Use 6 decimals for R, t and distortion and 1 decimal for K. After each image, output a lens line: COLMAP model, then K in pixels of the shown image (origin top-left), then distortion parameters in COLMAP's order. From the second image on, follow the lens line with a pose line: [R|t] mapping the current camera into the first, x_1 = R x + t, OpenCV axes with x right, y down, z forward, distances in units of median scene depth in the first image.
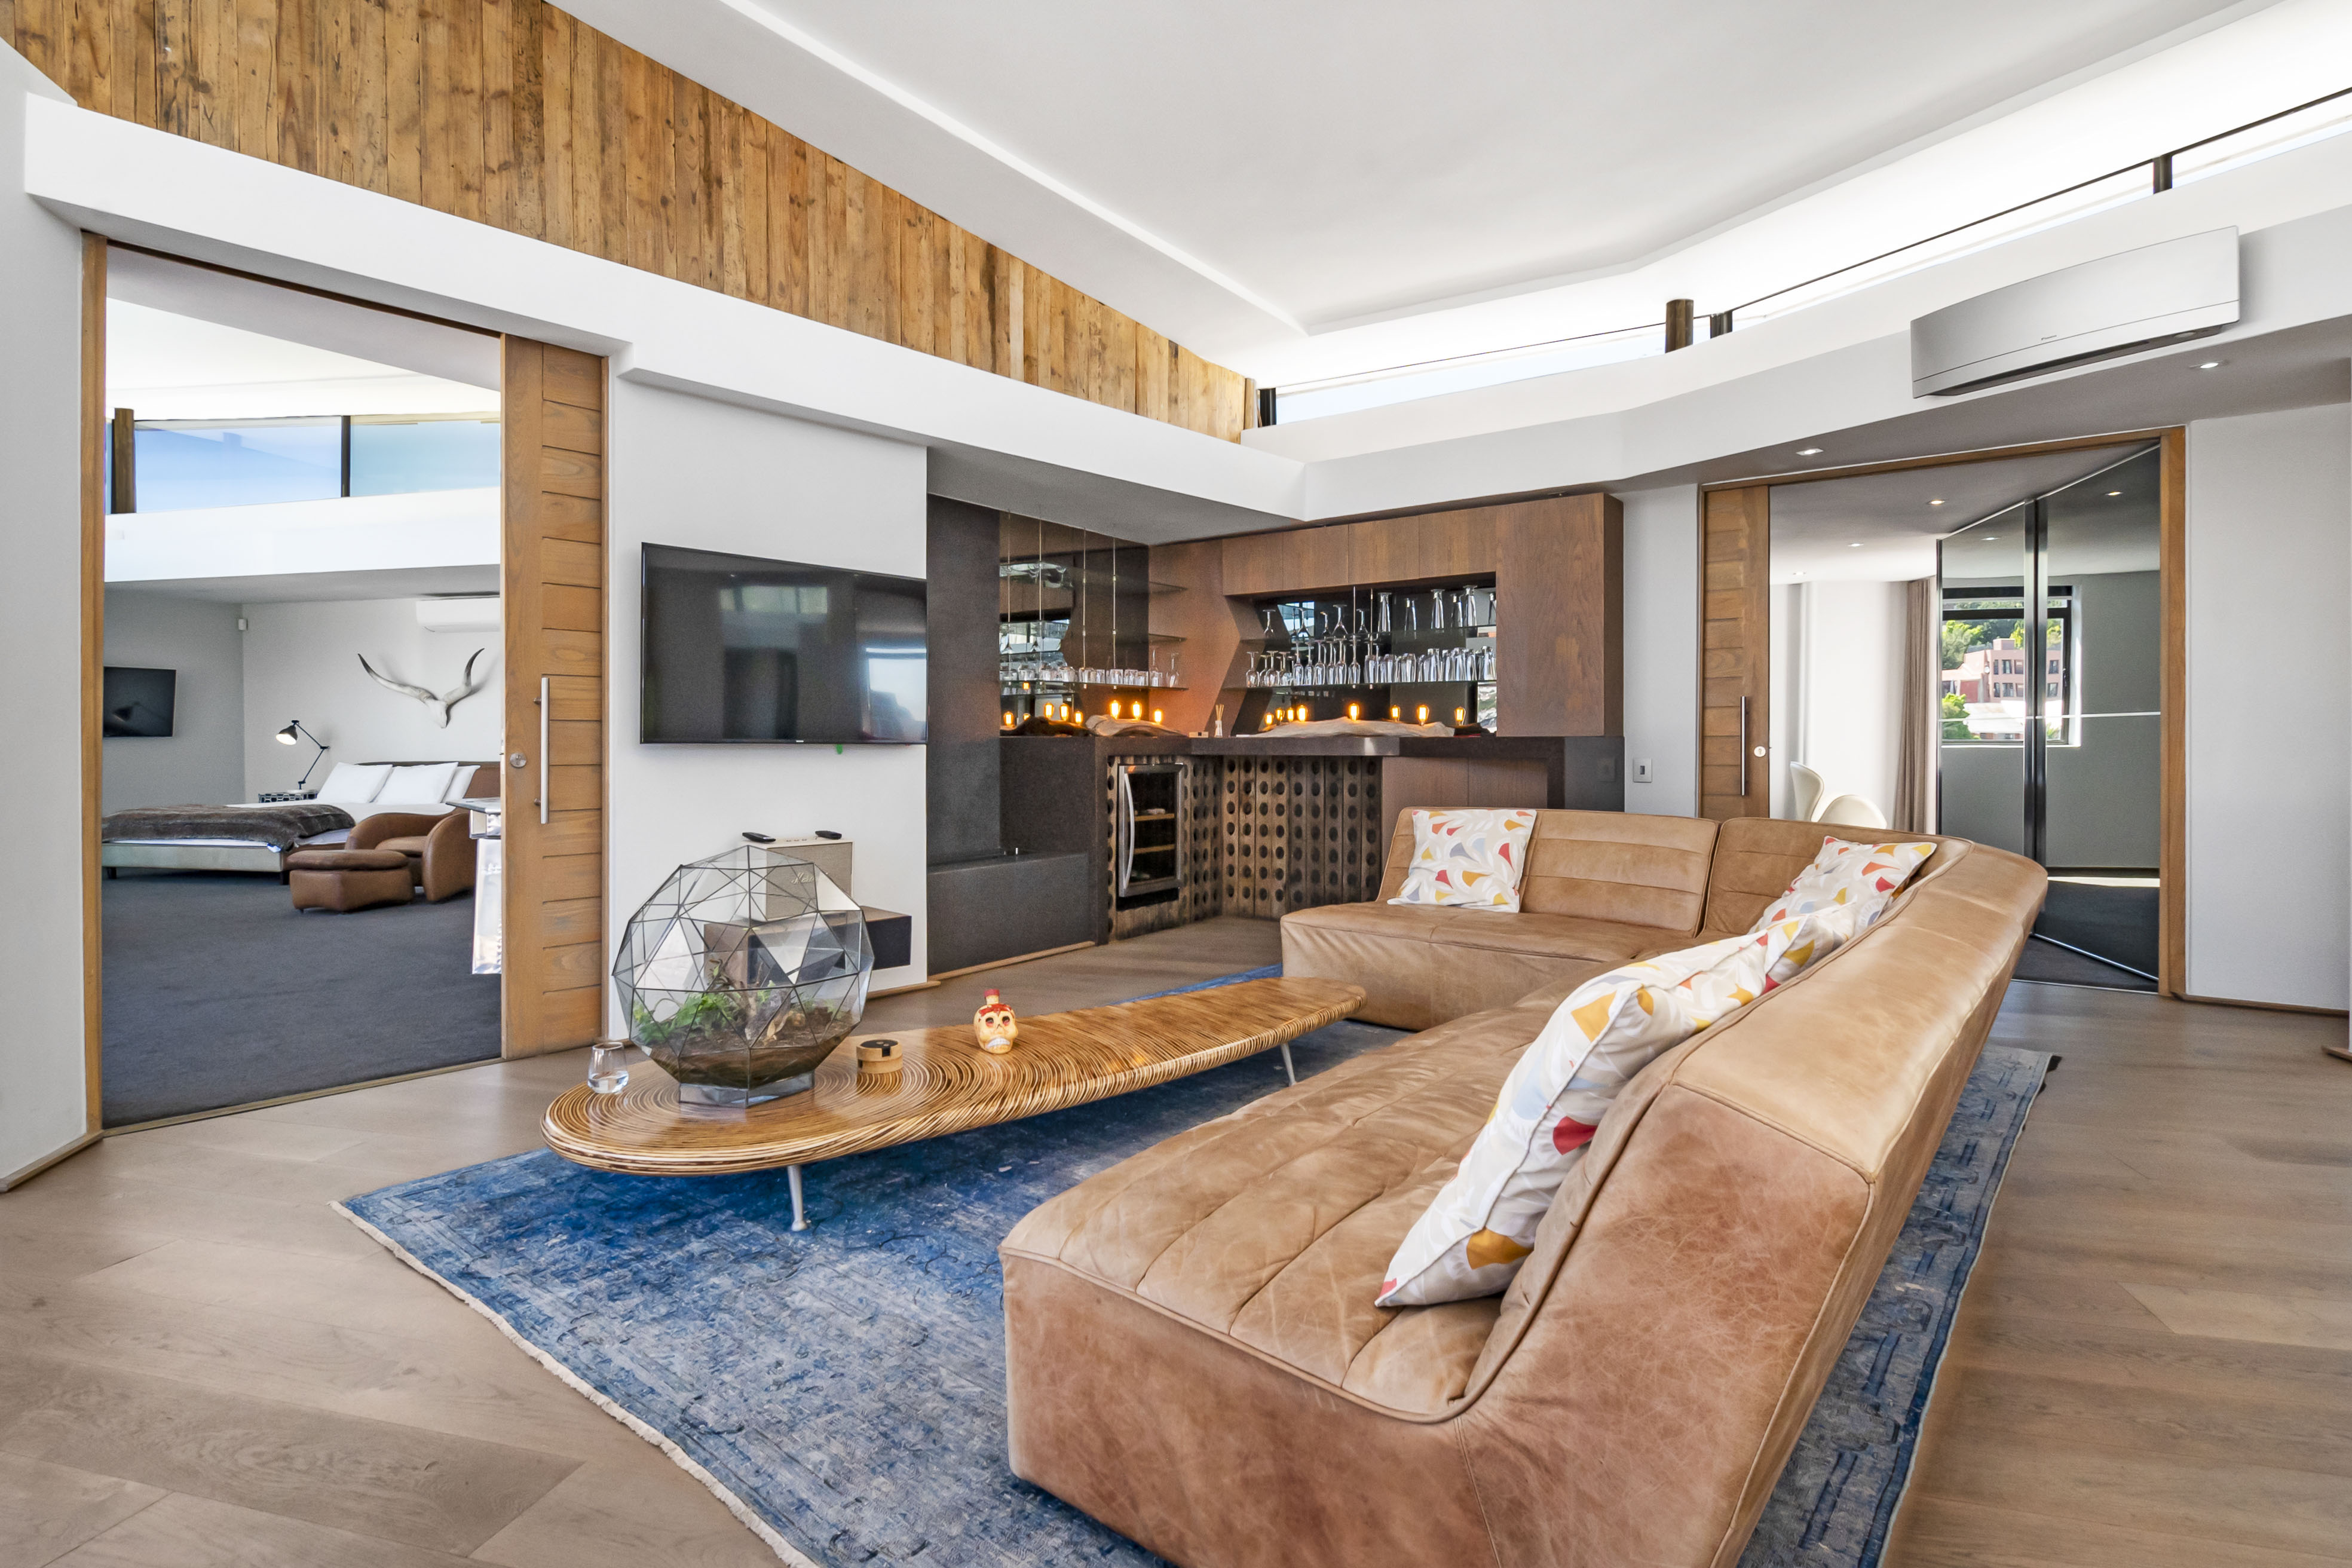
lens RADIAL K [[1204.5, 0, 1170.4], [0, 1204.5, 750.0], [0, 0, 1]] dist [0.000651, -0.001953]
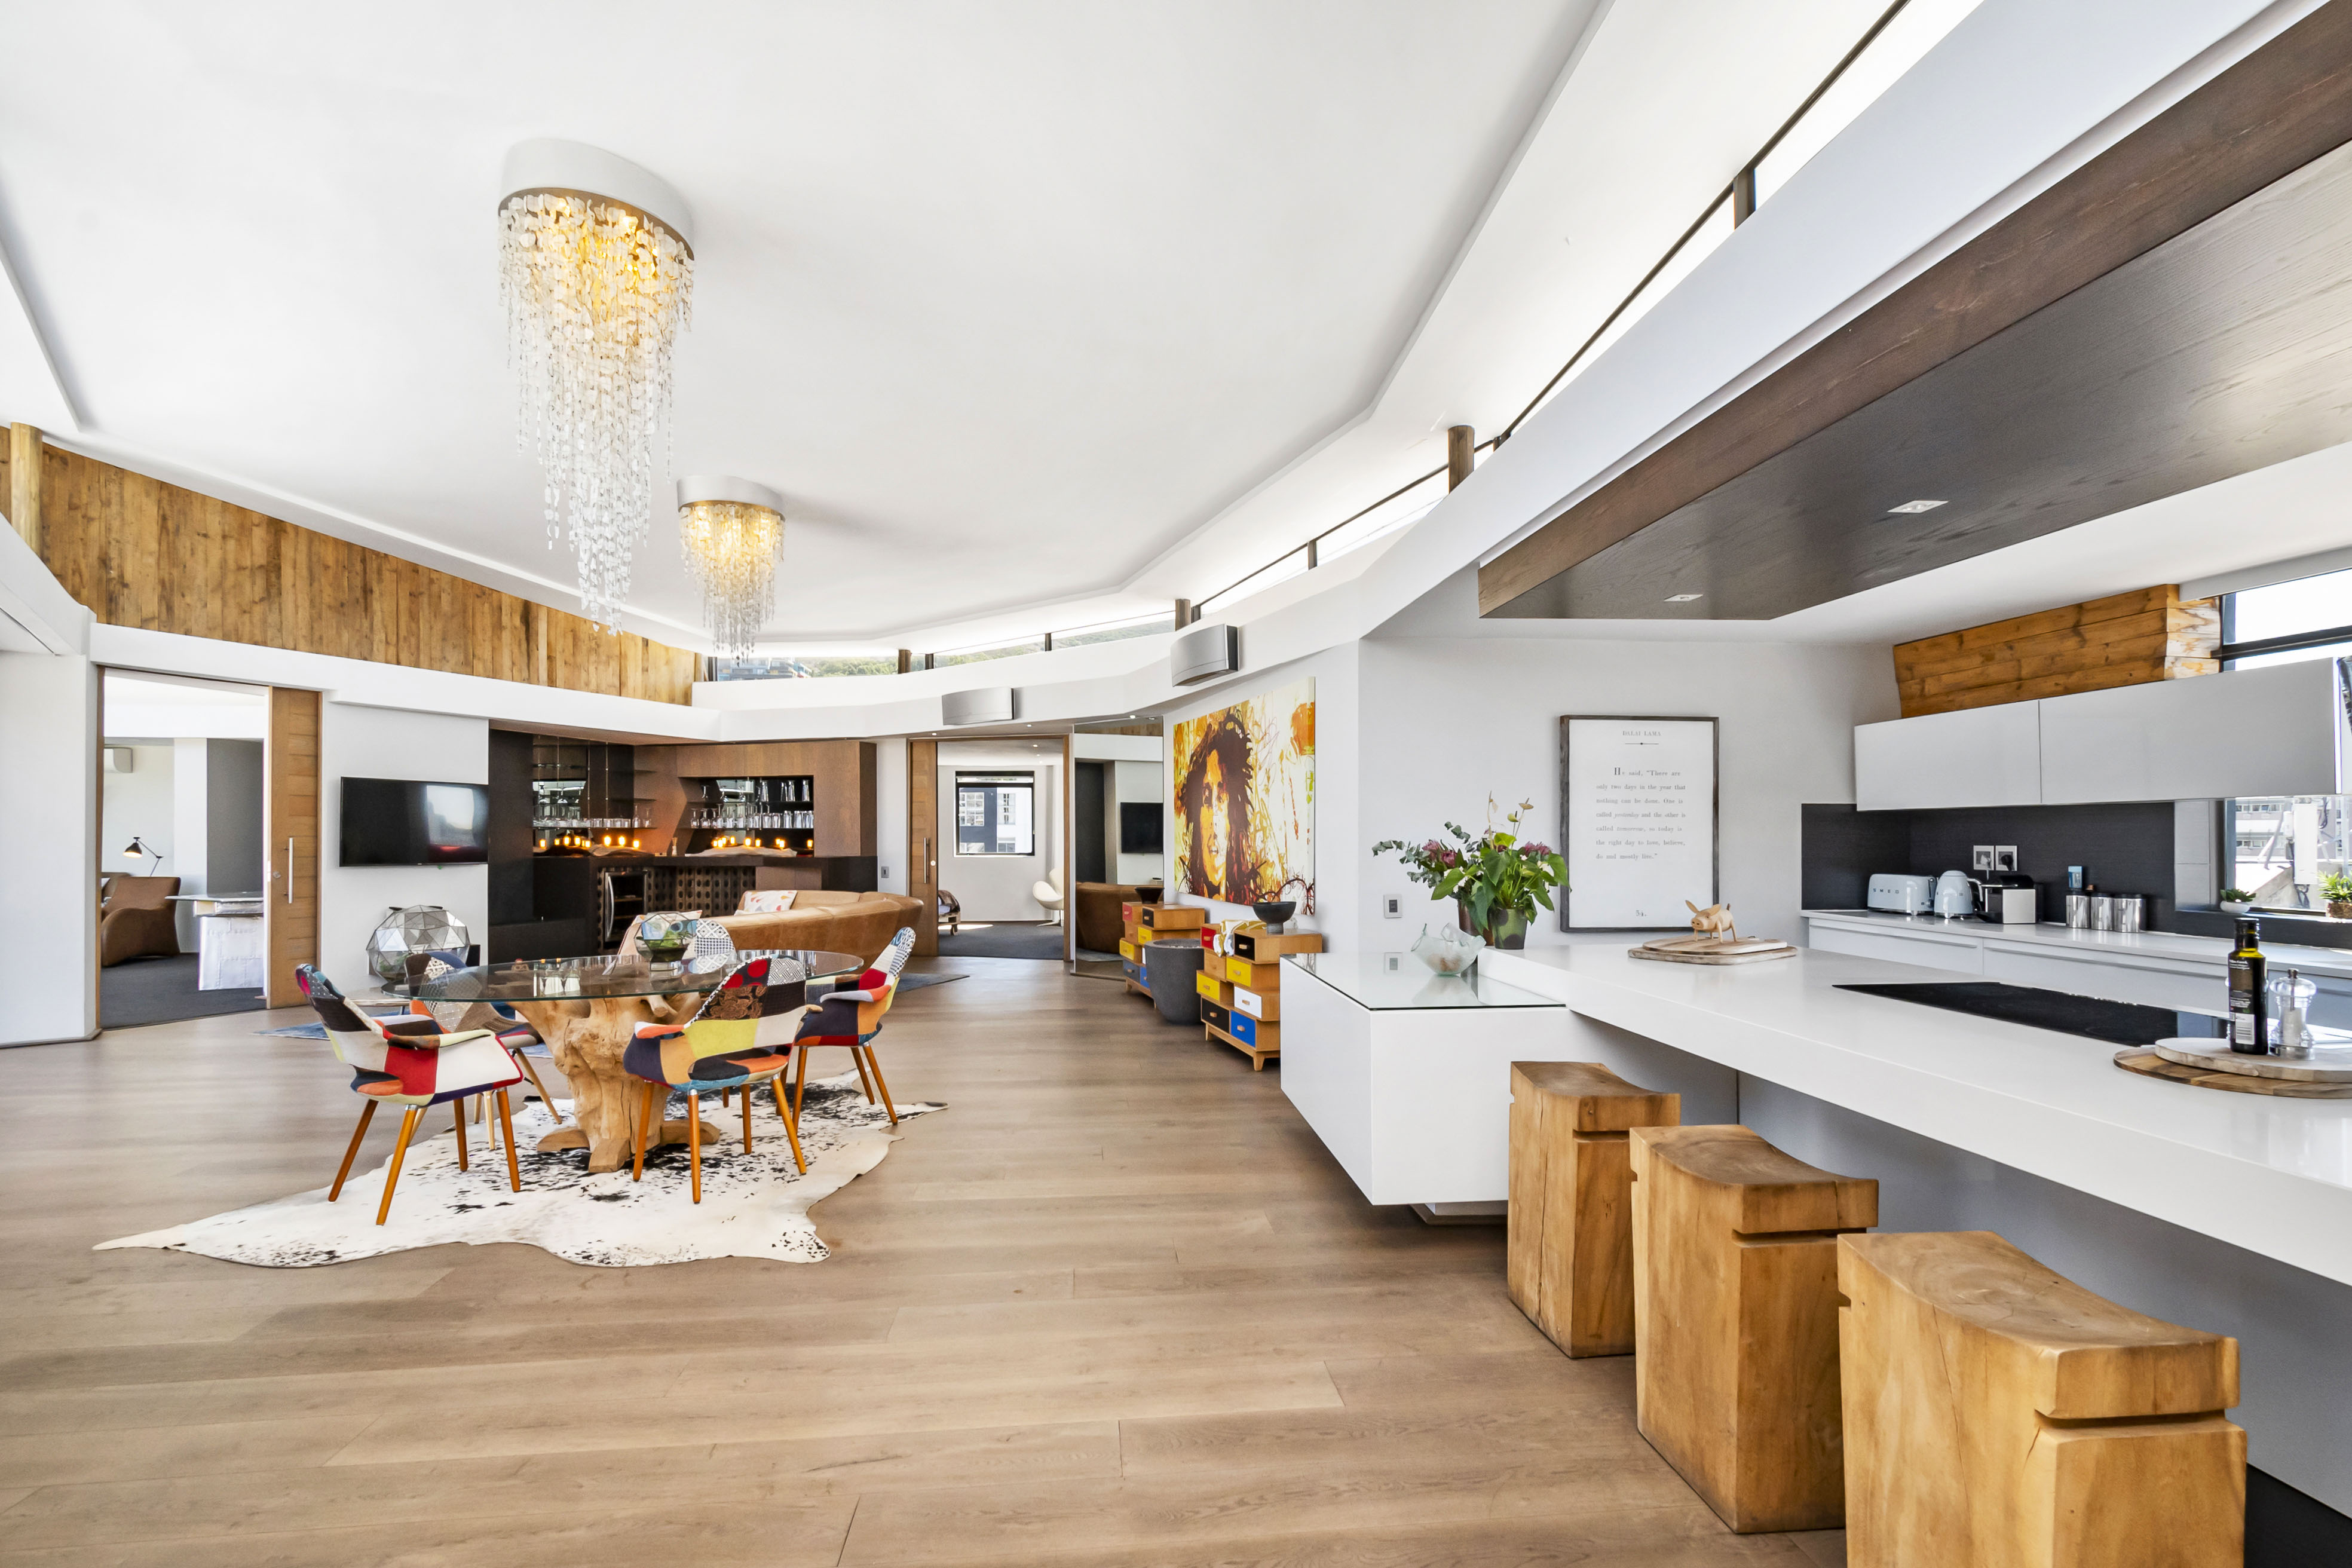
lens RADIAL K [[1080.4, 0, 1179.2], [0, 1080.4, 843.3], [0, 0, 1]] dist [-0.000226, -0.000614]
pose [[0.929682, 0.000313, 0.368363, 0.213822], [0.001503, 0.999988, -0.004642, -0.029410], [-0.368360, 0.004869, 0.929671, -1.141528]]
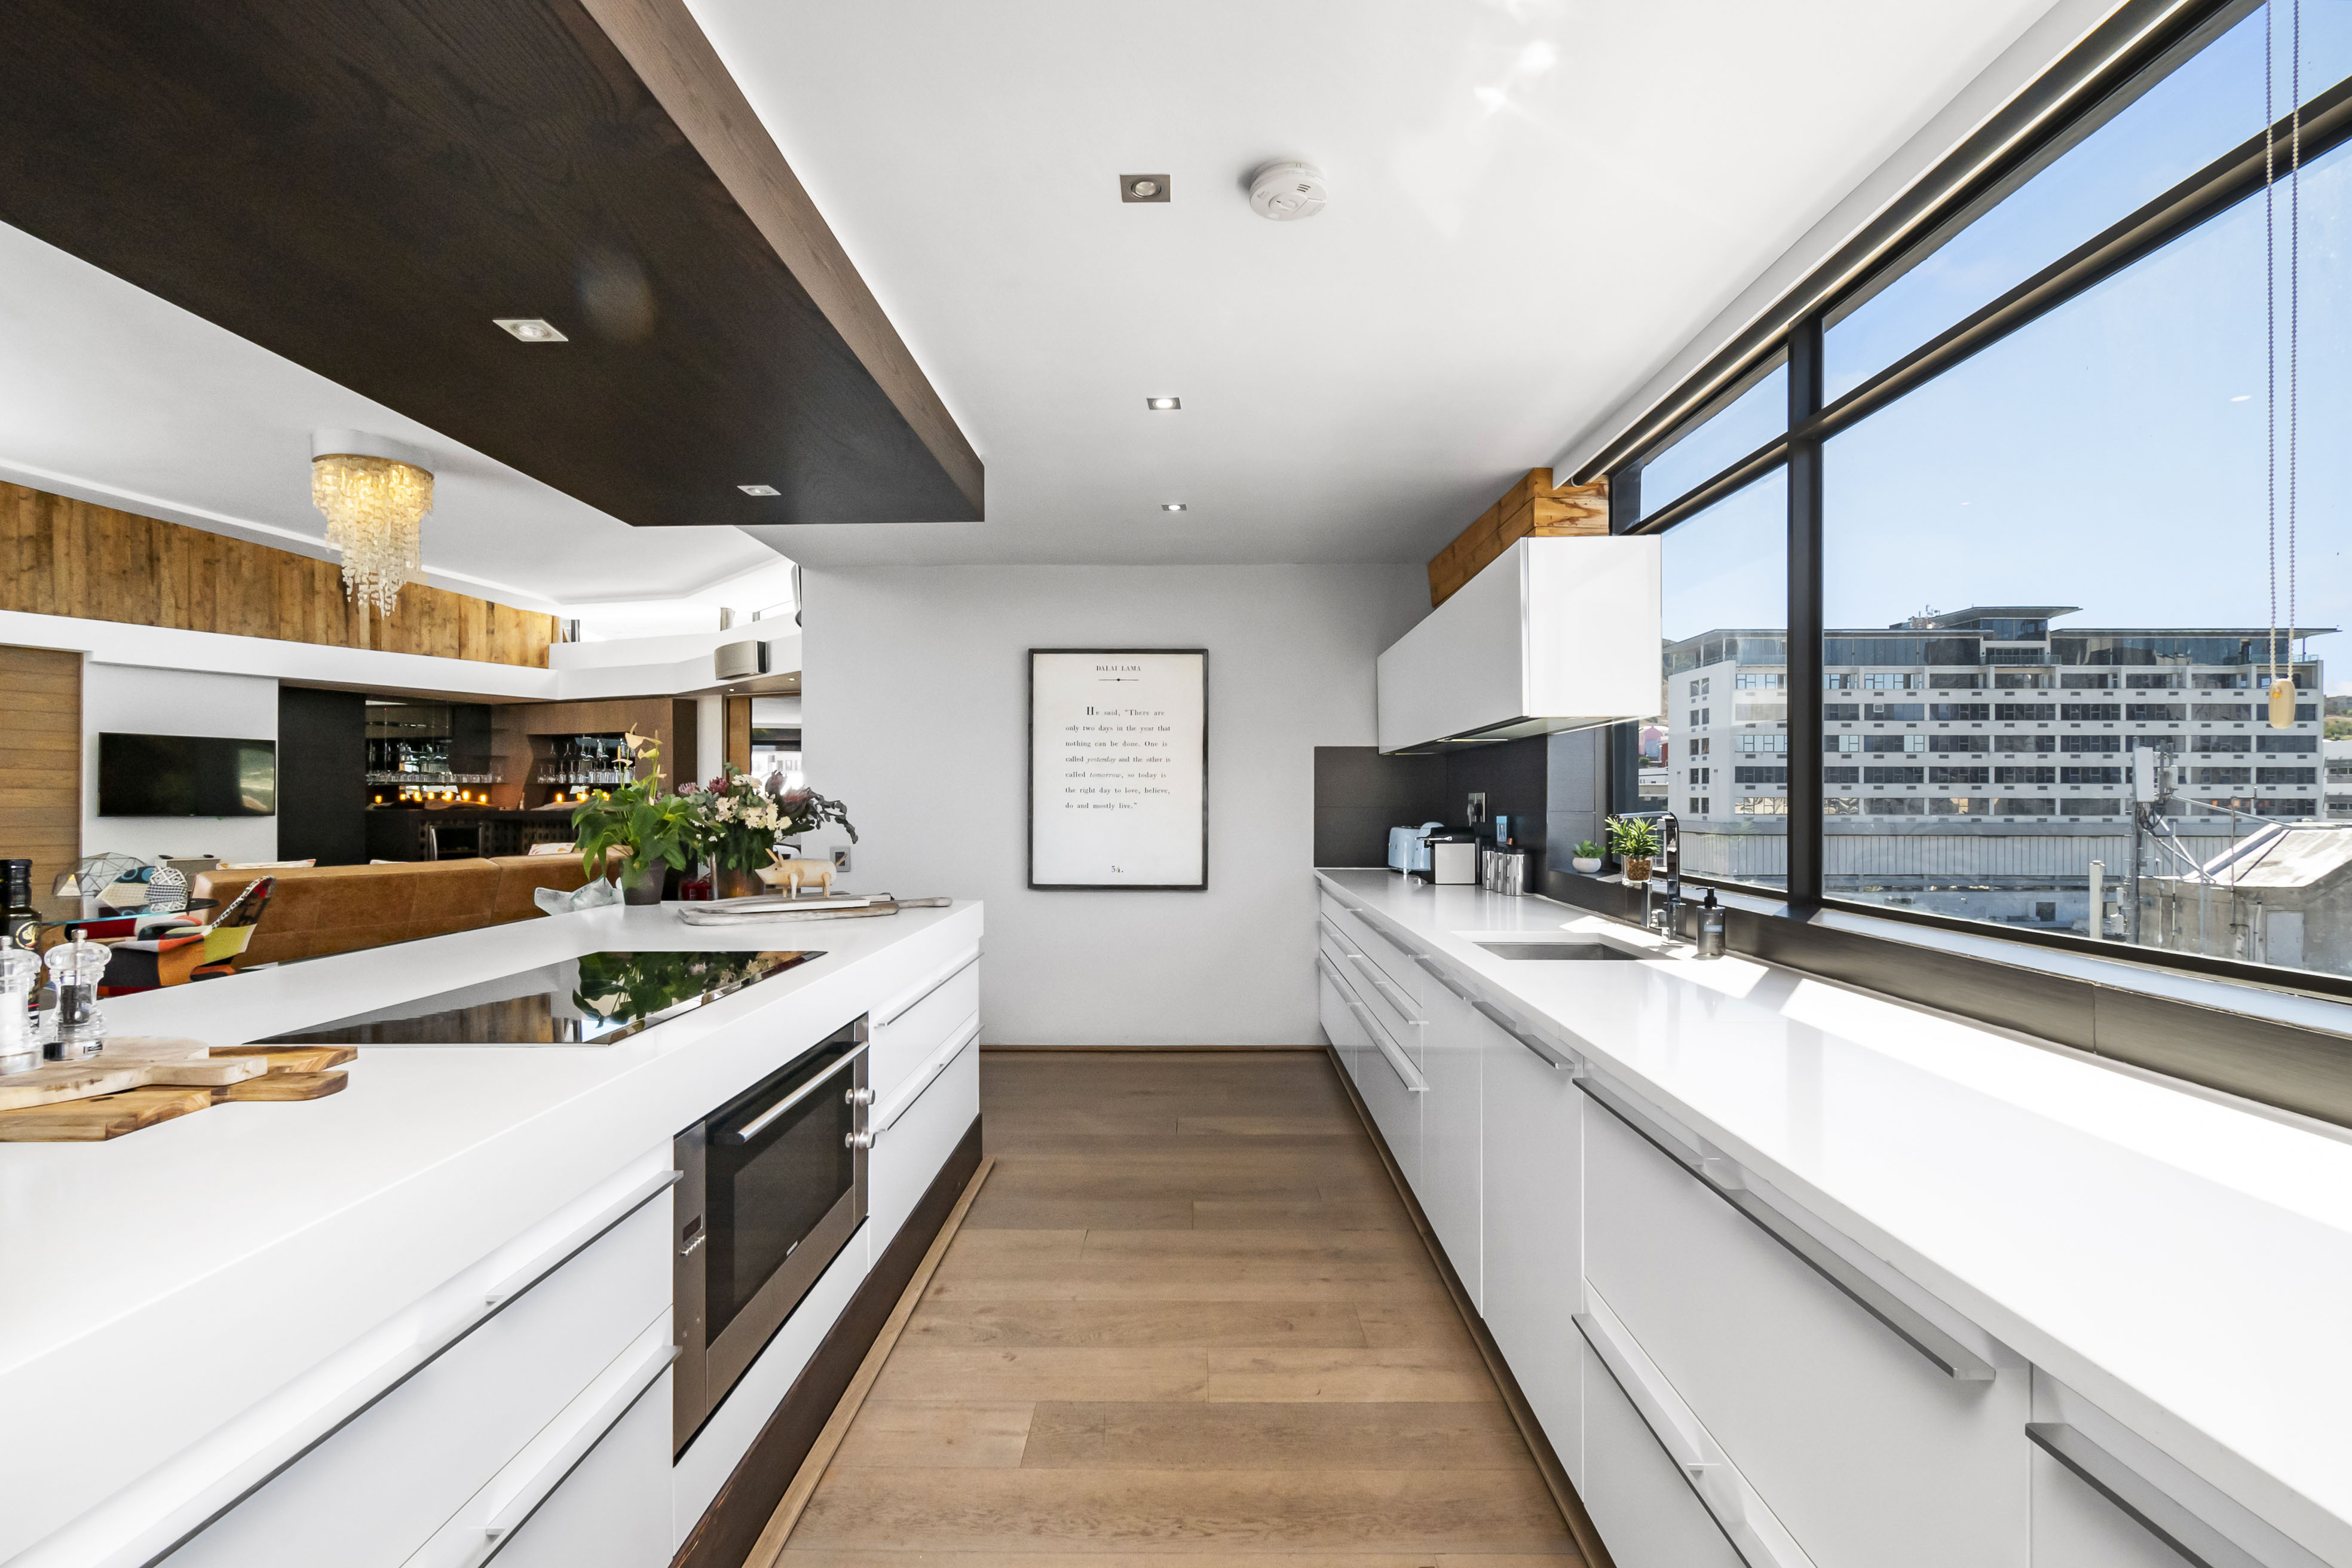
lens RADIAL K [[1041.2, 0, 1164.2], [0, 1041.2, 806.9], [0, 0, 1]] dist [-0.012376, -0.000222]
pose [[0.962864, 0.002301, 0.269976, 0.828653], [-0.001512, 0.999994, -0.003130, -0.016955], [-0.269981, 0.002605, 0.962862, -1.212279]]
